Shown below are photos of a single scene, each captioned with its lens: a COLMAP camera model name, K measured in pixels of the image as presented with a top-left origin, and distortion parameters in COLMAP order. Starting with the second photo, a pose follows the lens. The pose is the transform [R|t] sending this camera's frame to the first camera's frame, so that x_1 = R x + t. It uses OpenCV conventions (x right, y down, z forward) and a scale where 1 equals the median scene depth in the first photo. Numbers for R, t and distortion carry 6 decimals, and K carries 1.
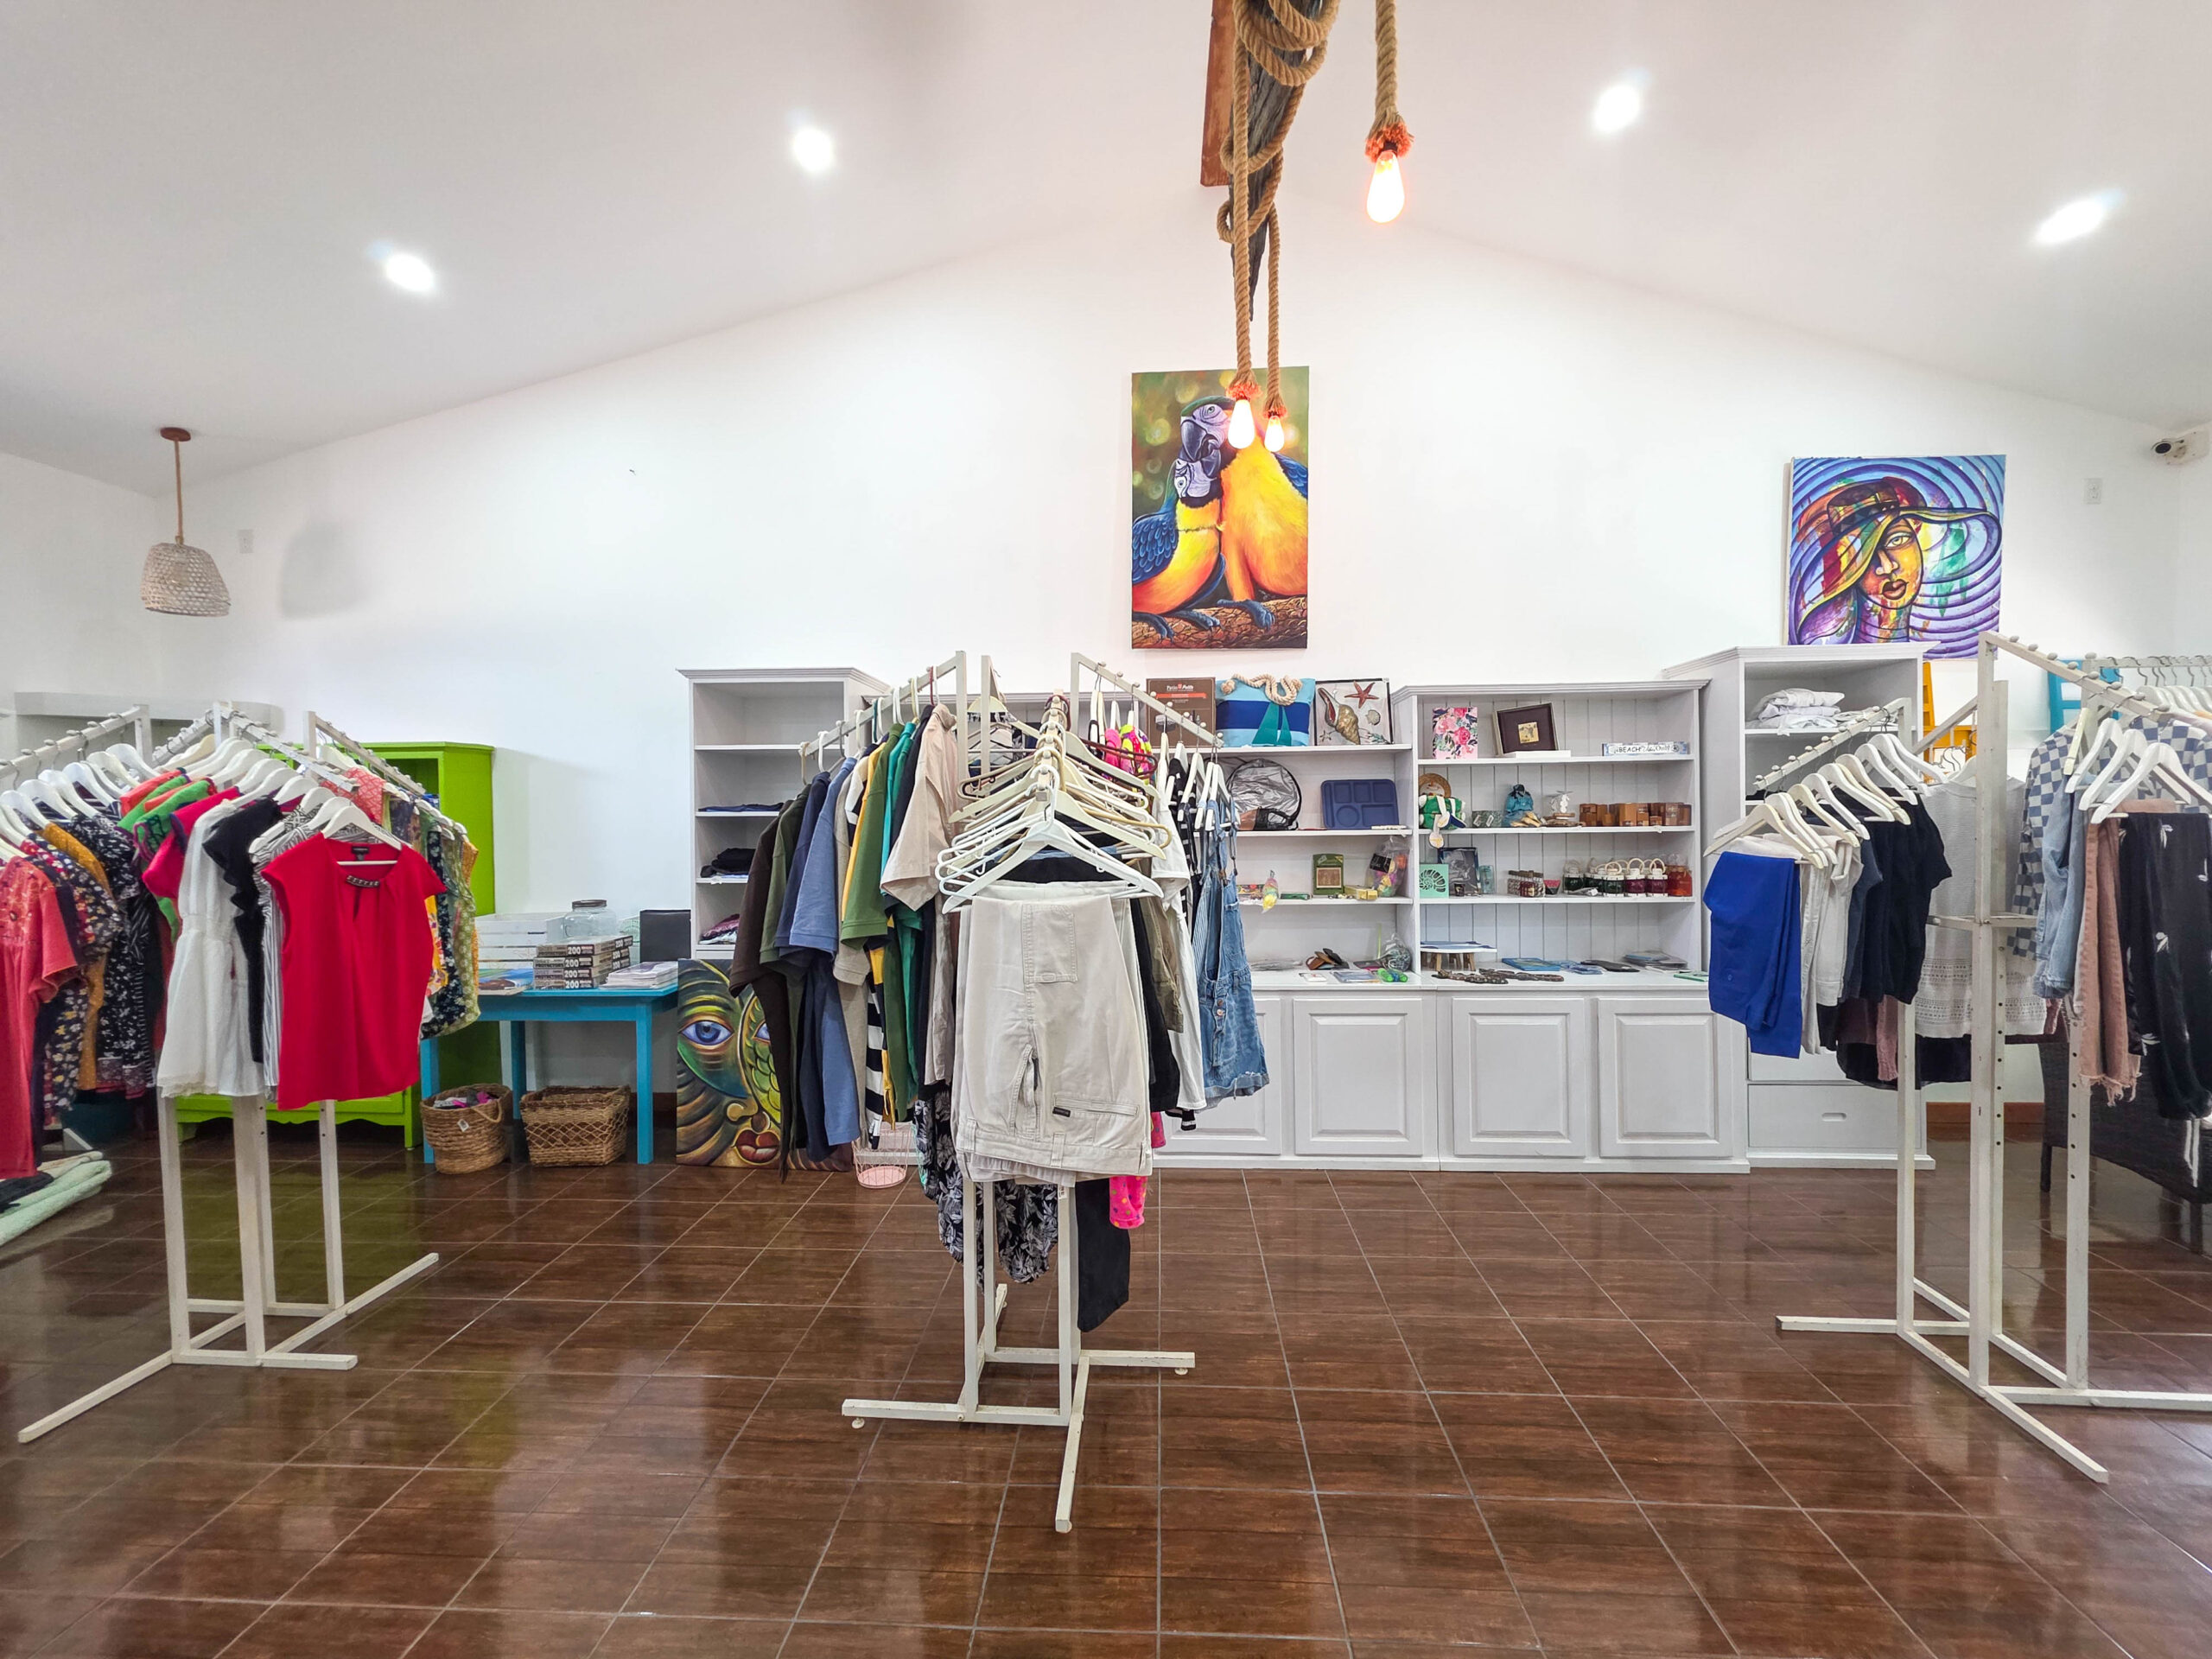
lens RADIAL K [[882.4, 0, 1108.8], [0, 882.4, 822.4], [0, 0, 1]] dist [-0.000484, 0.000168]
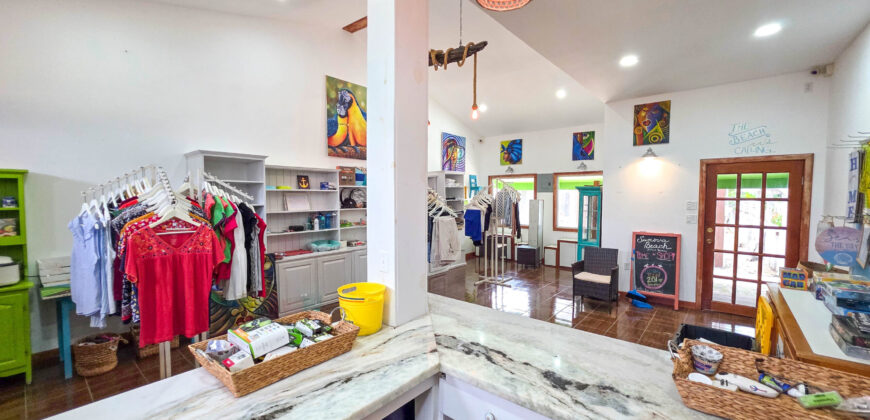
lens RADIAL K [[346.9, 0, 435.2], [0, 346.9, 209.8], [0, 0, 1]] dist [0.000926, 0.000057]
pose [[0.596032, -0.025733, 0.802548, -0.819082], [0.013061, 0.999665, 0.022353, -0.010782], [-0.802854, -0.002841, 0.596169, -0.146253]]
